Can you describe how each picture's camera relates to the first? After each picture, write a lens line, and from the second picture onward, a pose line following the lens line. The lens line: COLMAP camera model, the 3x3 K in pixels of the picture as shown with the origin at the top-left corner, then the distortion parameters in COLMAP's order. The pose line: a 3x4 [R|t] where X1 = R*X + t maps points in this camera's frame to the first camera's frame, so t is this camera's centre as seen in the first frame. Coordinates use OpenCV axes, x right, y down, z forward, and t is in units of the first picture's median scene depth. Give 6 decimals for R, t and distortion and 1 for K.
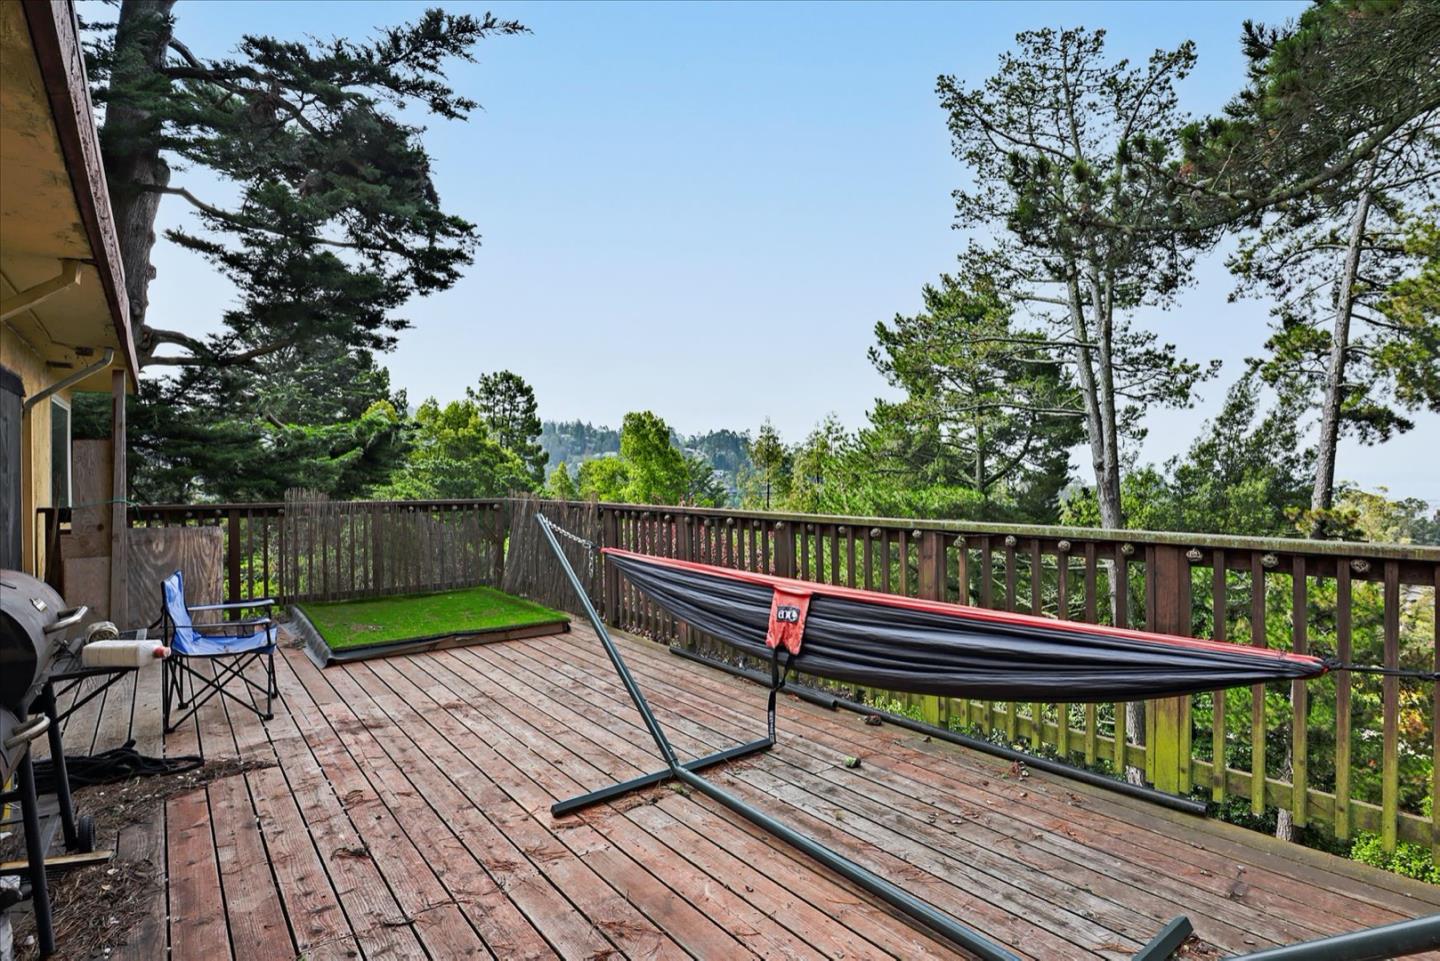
lens RADIAL K [[726.9, 0, 725.9], [0, 726.9, 476.3], [0, 0, 1]] dist [-0.048345, 0.013702]
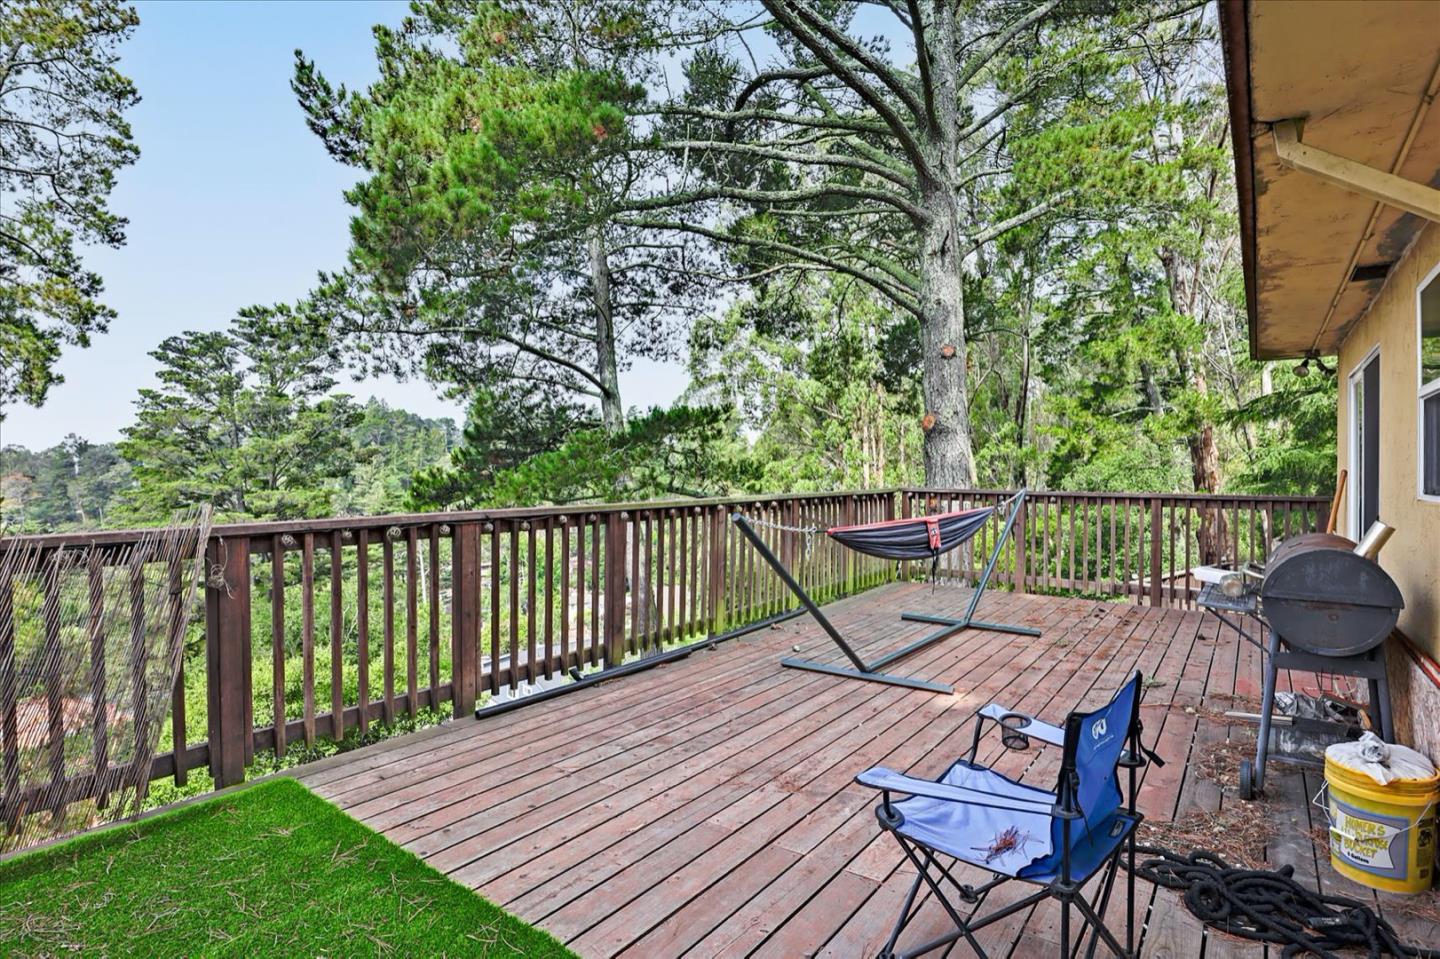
lens RADIAL K [[746.8, 0, 725.3], [0, 746.8, 476.3], [0, 0, 1]] dist [-0.021087, 0.000286]
pose [[-0.265111, -0.014770, 0.964105, -1.053847], [-0.003099, 0.999891, 0.014466, -0.004303], [-0.964213, 0.000847, -0.265128, 1.223914]]
